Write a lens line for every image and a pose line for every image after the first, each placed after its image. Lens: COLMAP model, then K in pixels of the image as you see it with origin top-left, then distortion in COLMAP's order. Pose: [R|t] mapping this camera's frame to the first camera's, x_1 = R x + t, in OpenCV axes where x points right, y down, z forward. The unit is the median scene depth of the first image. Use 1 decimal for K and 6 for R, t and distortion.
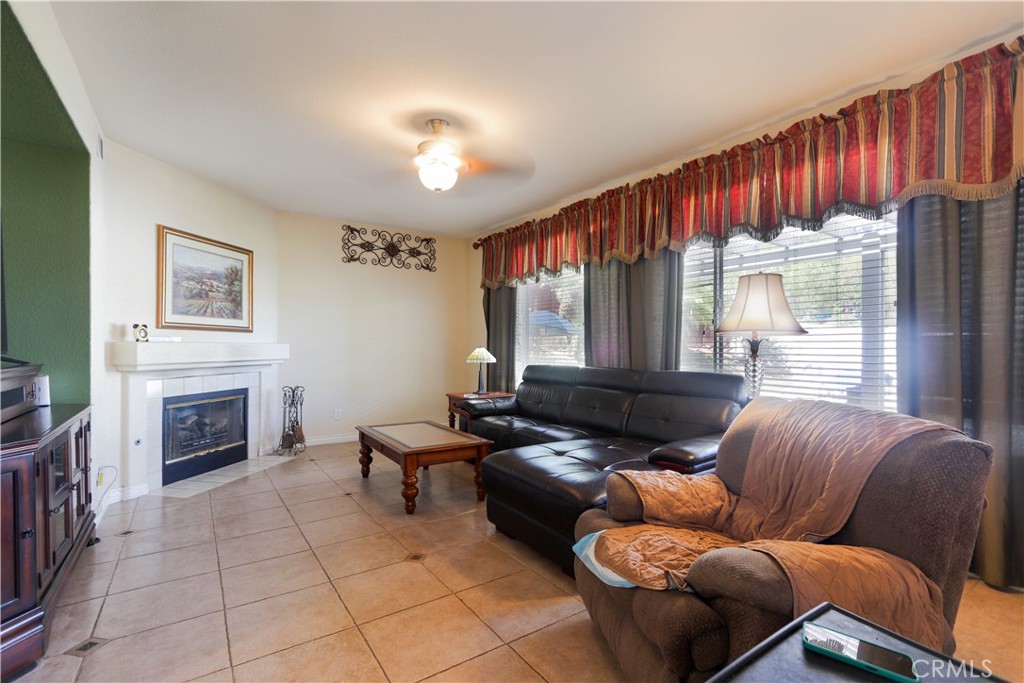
lens RADIAL K [[468.3, 0, 510.0], [0, 468.3, 345.3], [0, 0, 1]] dist [0.000157, -0.000110]
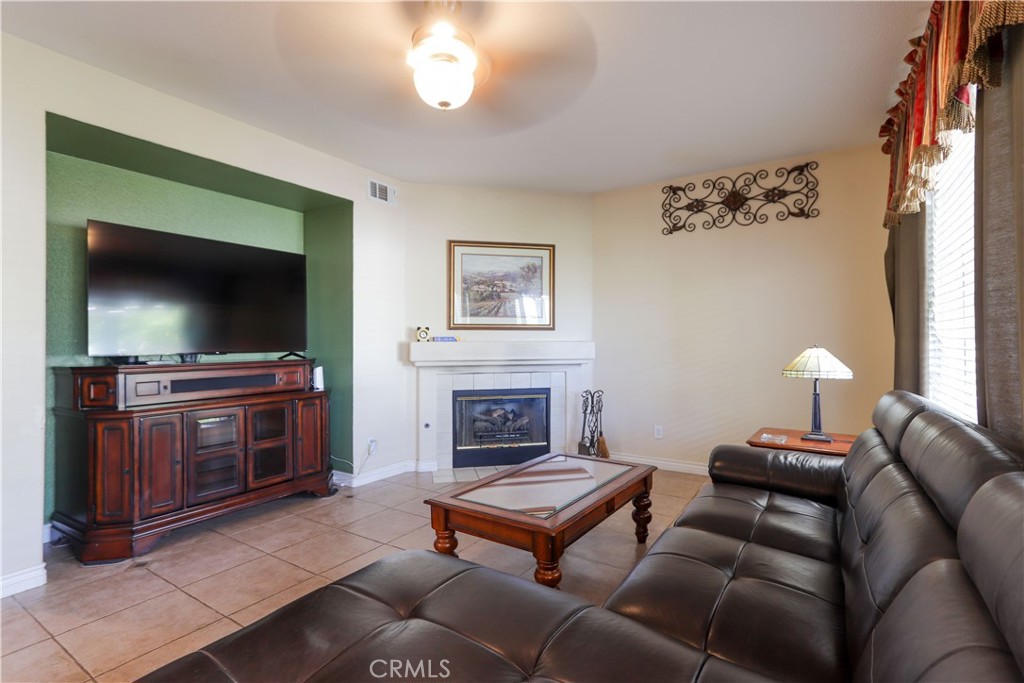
lens RADIAL K [[468.3, 0, 510.0], [0, 468.3, 345.3], [0, 0, 1]] dist [0.000157, -0.000110]
pose [[0.405272, 0.002147, -0.914194, 0.289803], [0.005697, 0.999972, 0.004873, -0.002075], [0.914178, -0.007183, 0.405248, 0.535982]]
